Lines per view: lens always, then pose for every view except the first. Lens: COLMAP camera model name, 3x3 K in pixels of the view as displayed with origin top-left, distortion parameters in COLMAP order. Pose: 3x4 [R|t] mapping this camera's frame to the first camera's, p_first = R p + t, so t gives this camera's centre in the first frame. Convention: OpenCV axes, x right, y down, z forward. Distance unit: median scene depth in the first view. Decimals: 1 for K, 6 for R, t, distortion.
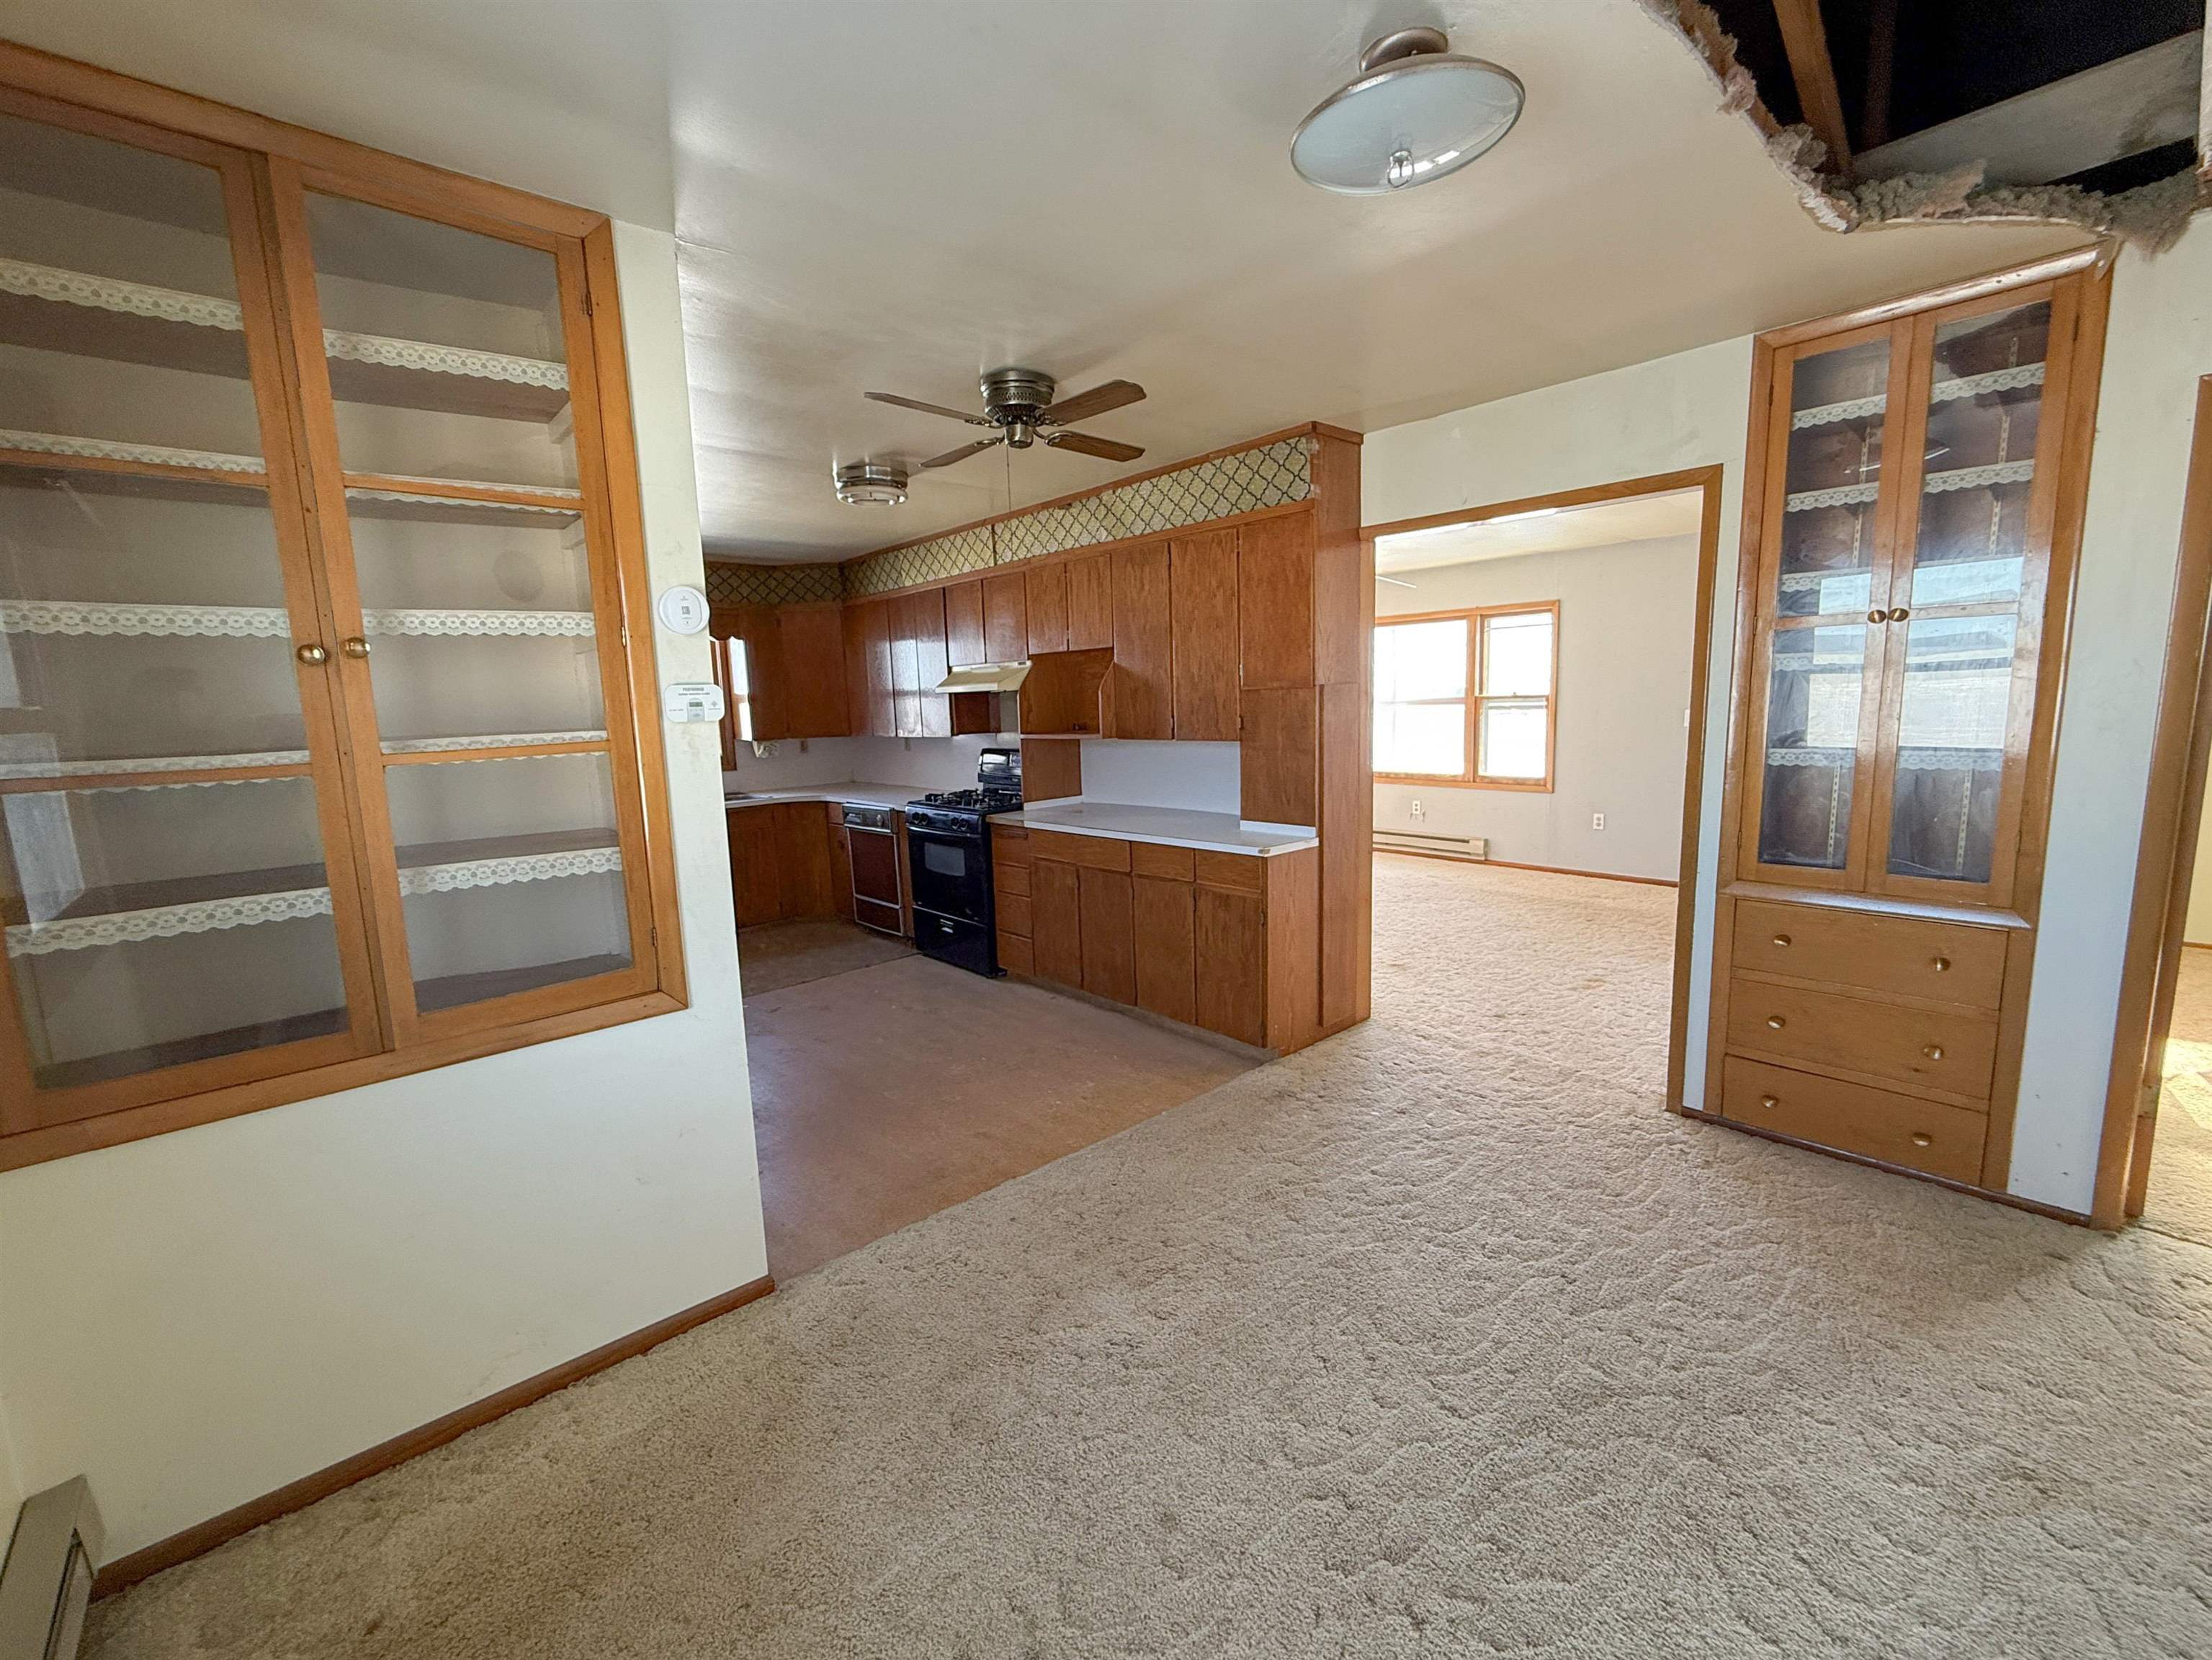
lens RADIAL K [[921.1, 0, 1106.0], [0, 921.1, 830.0], [0, 0, 1]] dist [-0.000018, -0.000239]
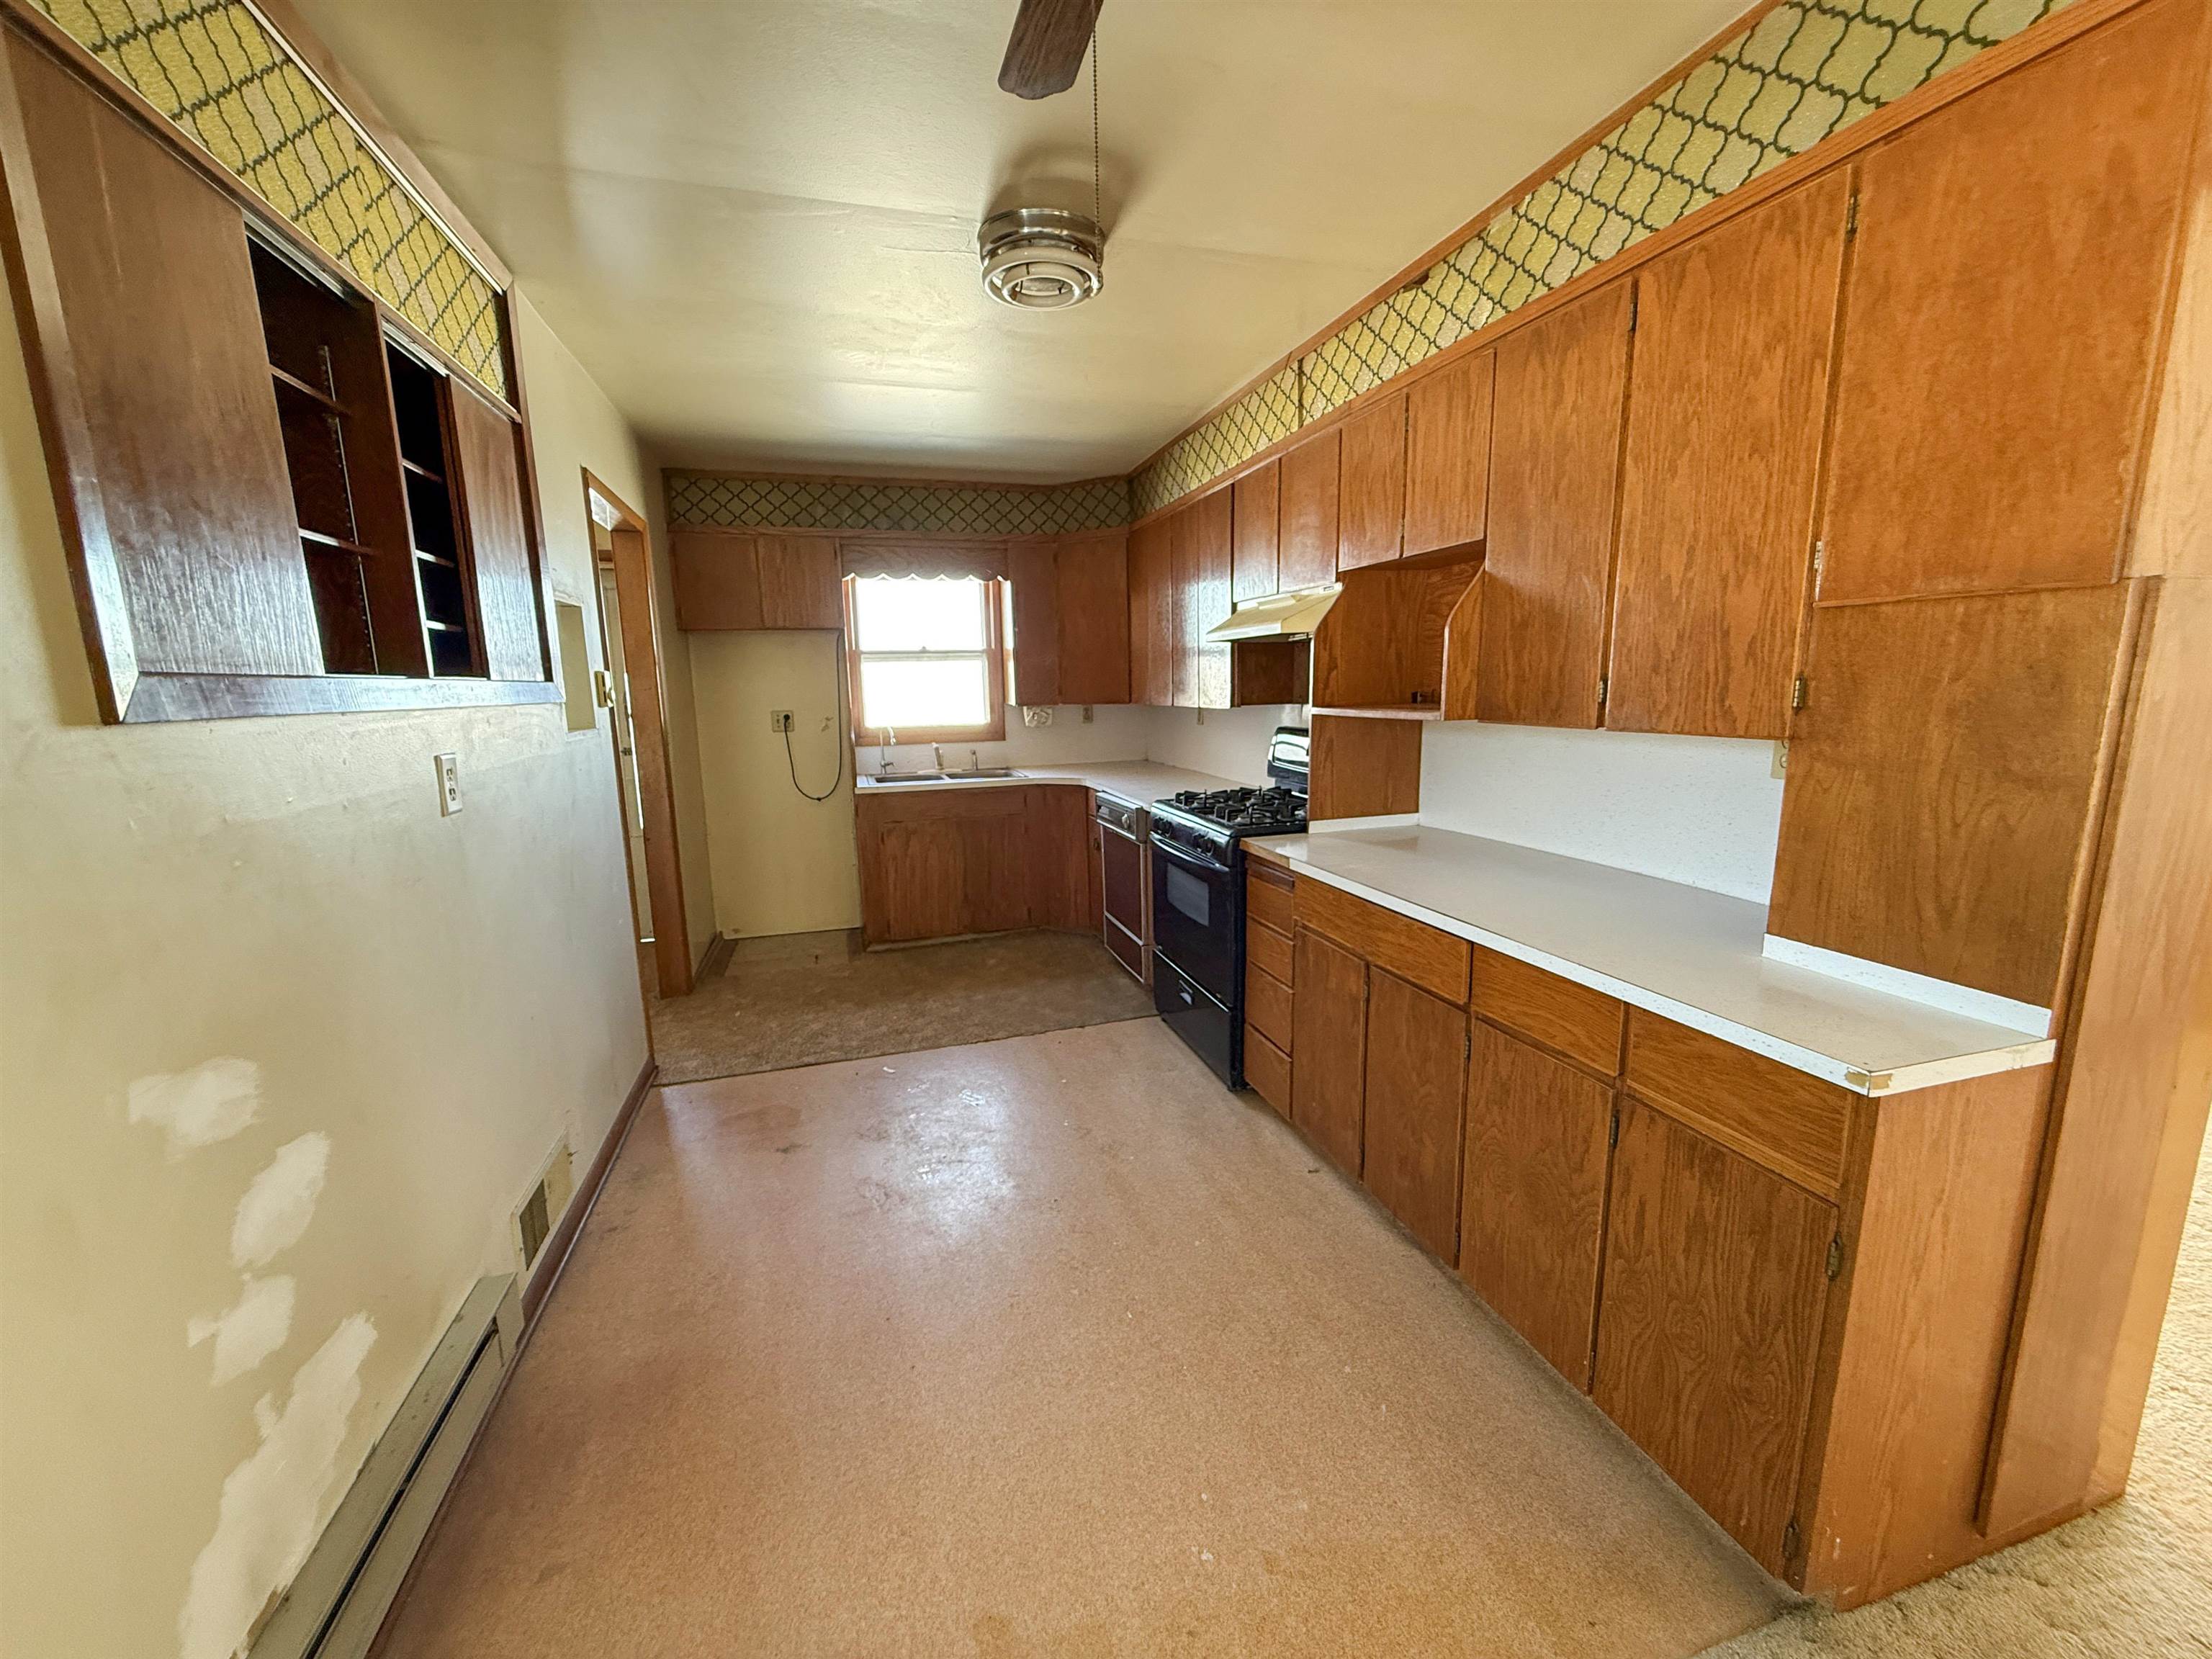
lens RADIAL K [[877.0, 0, 1101.2], [0, 877.0, 830.1], [0, 0, 1]] dist [0.001590, 0.000048]
pose [[0.899724, 0.089935, -0.427093, 0.037453], [-0.073342, 0.995779, 0.055182, -0.049287], [0.430253, -0.018324, 0.902522, 0.458255]]
